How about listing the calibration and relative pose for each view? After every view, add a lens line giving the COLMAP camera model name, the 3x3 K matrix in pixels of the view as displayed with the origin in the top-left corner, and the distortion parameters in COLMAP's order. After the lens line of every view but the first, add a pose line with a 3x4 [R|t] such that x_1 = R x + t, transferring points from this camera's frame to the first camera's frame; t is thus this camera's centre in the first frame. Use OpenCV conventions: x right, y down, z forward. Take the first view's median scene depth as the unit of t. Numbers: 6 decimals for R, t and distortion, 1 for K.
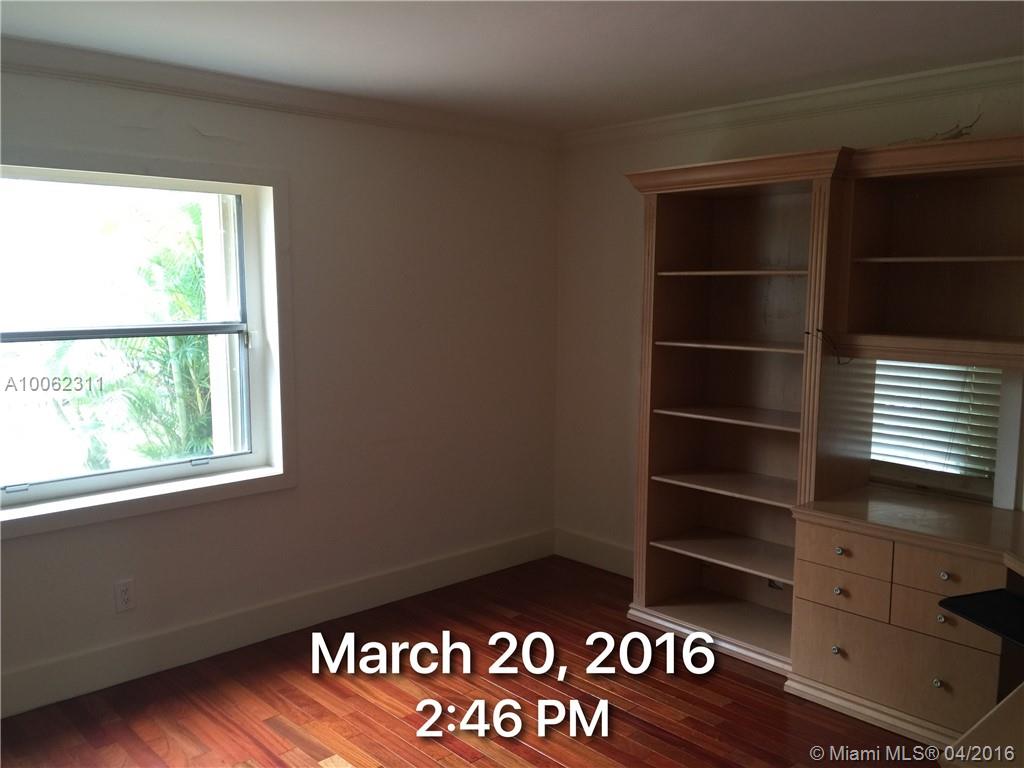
lens RADIAL K [[885.0, 0, 508.5], [0, 885.0, 375.8], [0, 0, 1]] dist [0.076768, -0.104150]
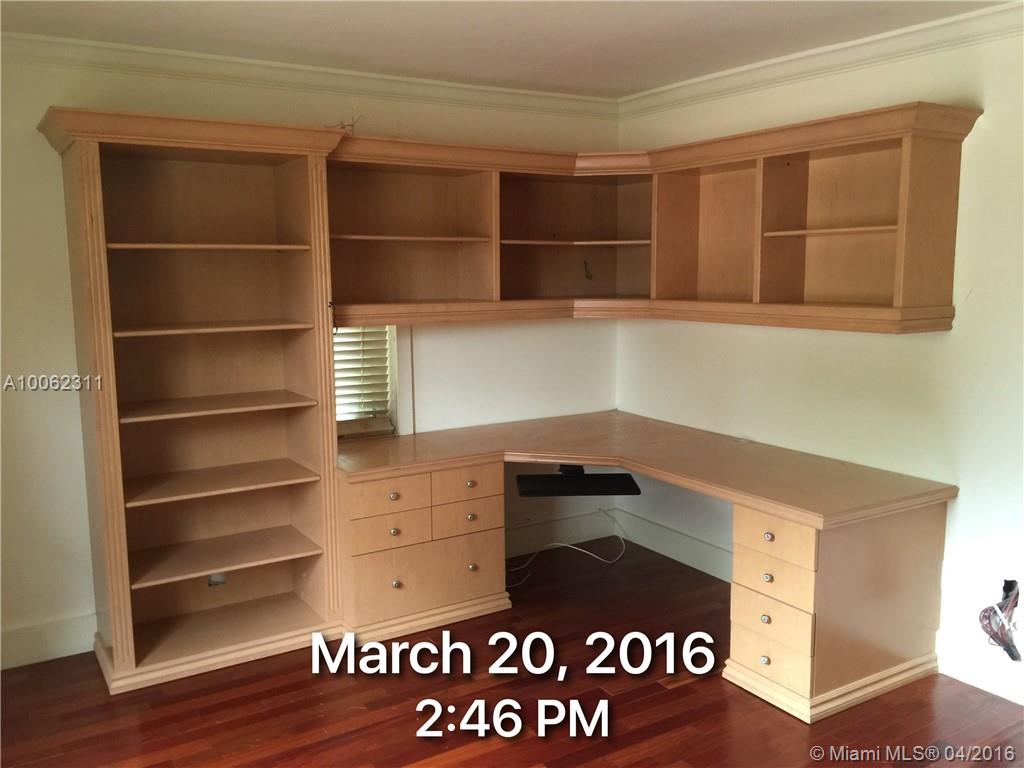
lens RADIAL K [[885.0, 0, 508.5], [0, 885.0, 375.8], [0, 0, 1]] dist [0.076768, -0.104150]
pose [[0.191011, -0.129195, 0.973049, -0.635203], [0.114563, 0.987460, 0.108620, -0.055095], [-0.974880, 0.090727, 0.203417, 0.593756]]
